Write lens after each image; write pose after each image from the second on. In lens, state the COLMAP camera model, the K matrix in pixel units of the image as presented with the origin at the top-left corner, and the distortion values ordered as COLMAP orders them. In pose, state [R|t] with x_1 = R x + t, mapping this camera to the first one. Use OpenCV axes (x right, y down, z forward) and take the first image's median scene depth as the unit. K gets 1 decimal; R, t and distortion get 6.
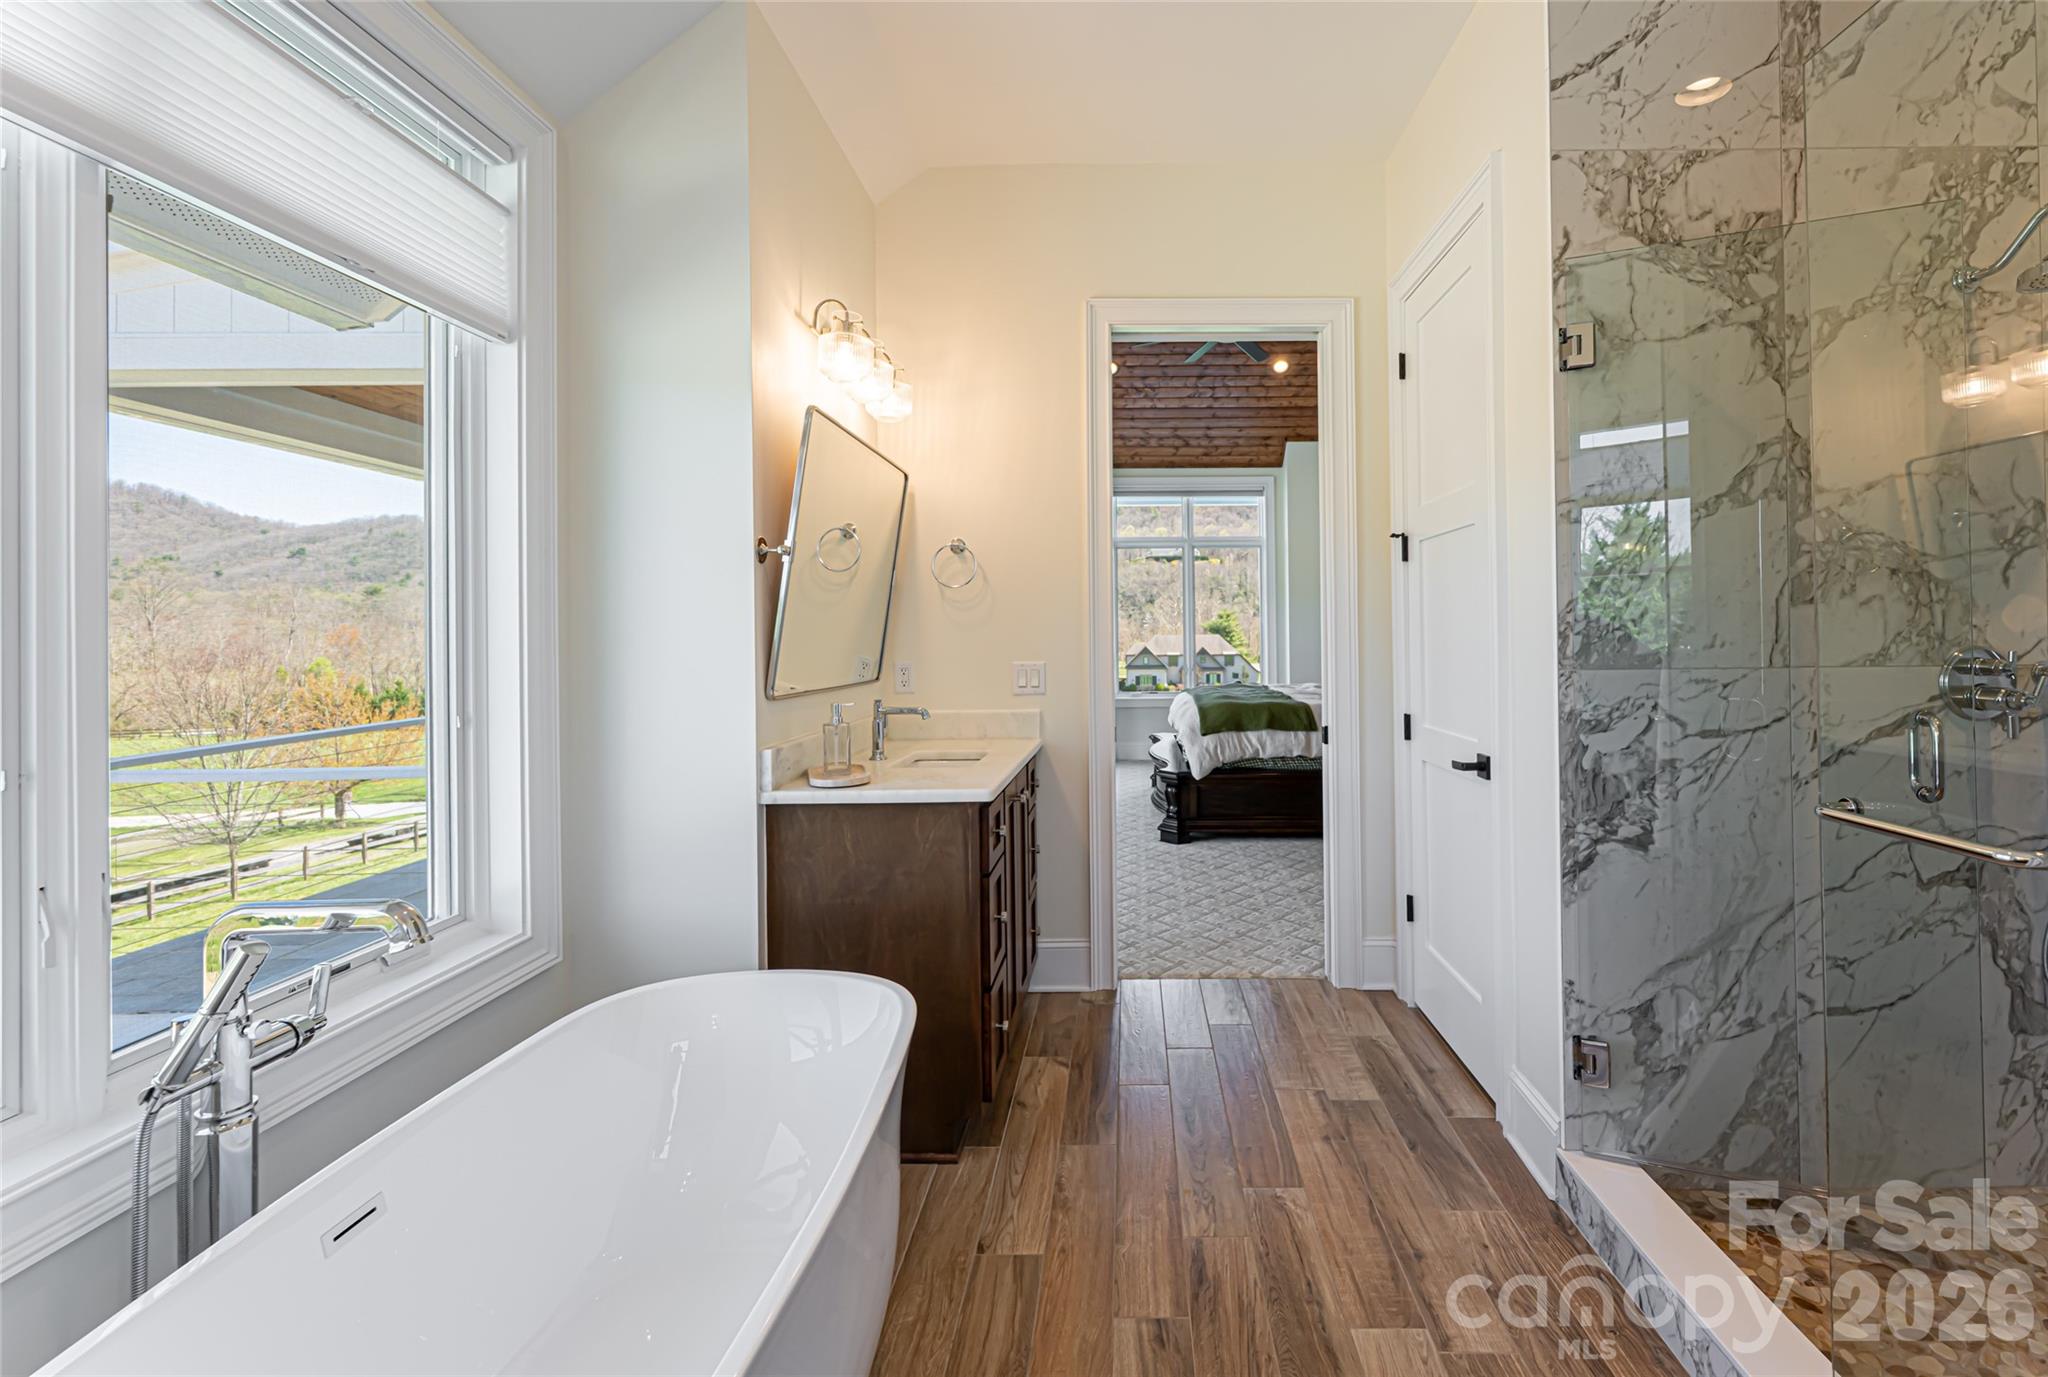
lens RADIAL K [[902.0, 0, 1118.1], [0, 902.0, 637.4], [0, 0, 1]] dist [0.002628, 0.000010]
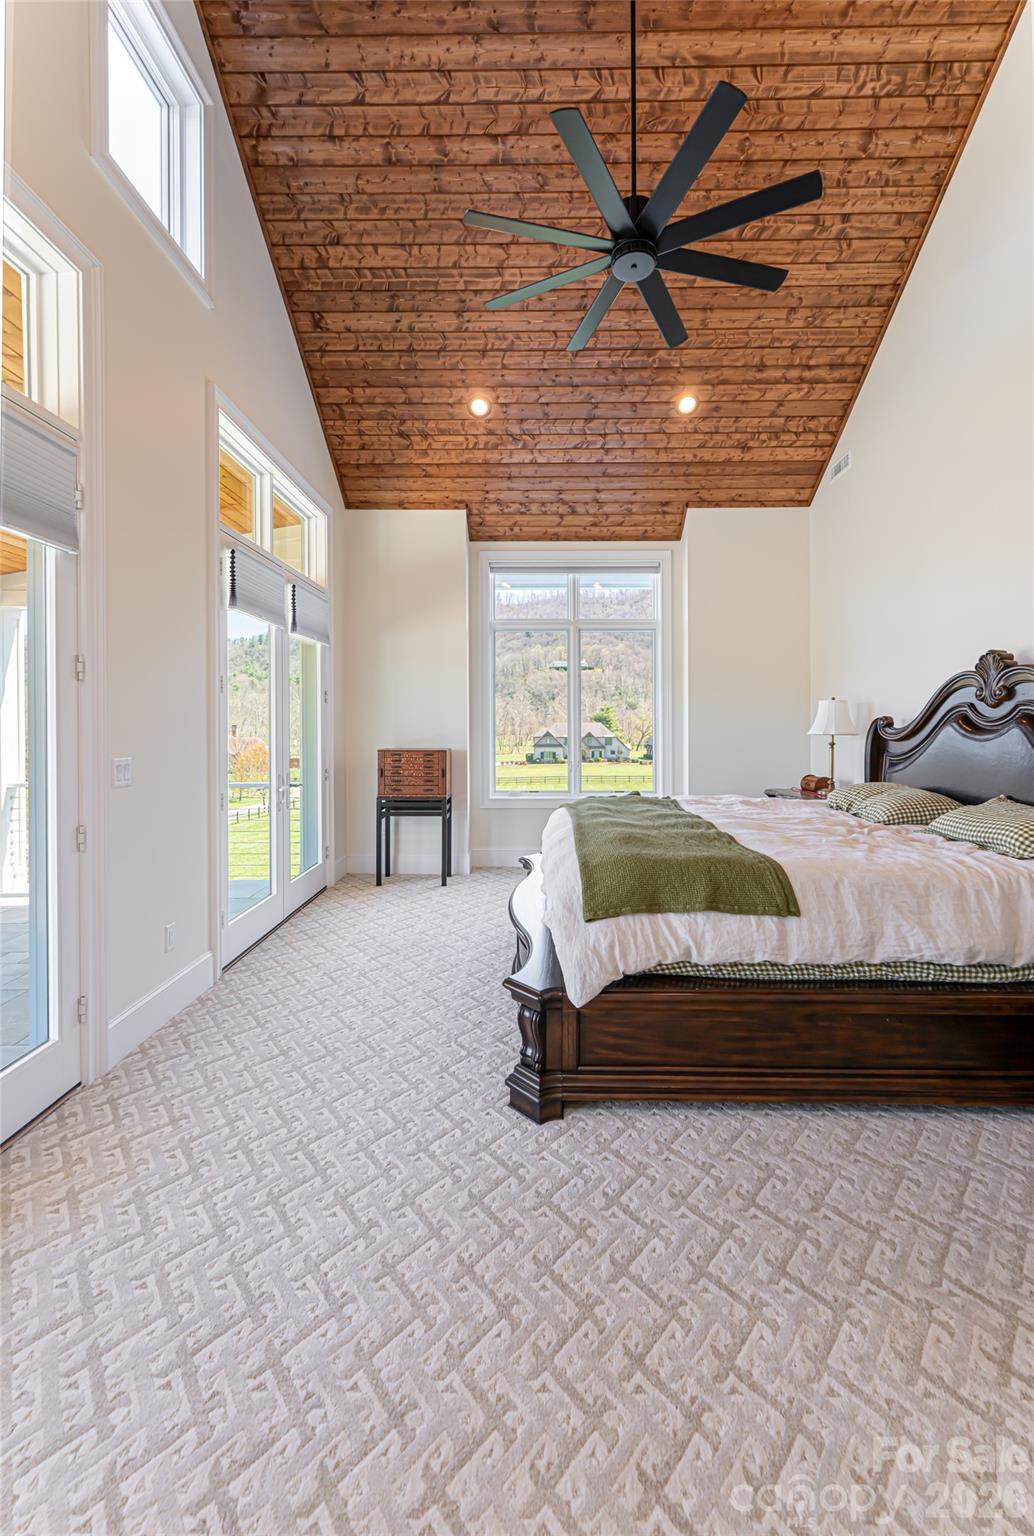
lens RADIAL K [[636.8, 0, 518.5], [0, 636.8, 728.3], [0, 0, 1]] dist [0.000335, -0.000366]
pose [[0.999821, 0.008199, -0.017059, 0.035895], [-0.008084, 0.999944, 0.006789, -0.006411], [0.017113, -0.006650, 0.999831, 0.382703]]
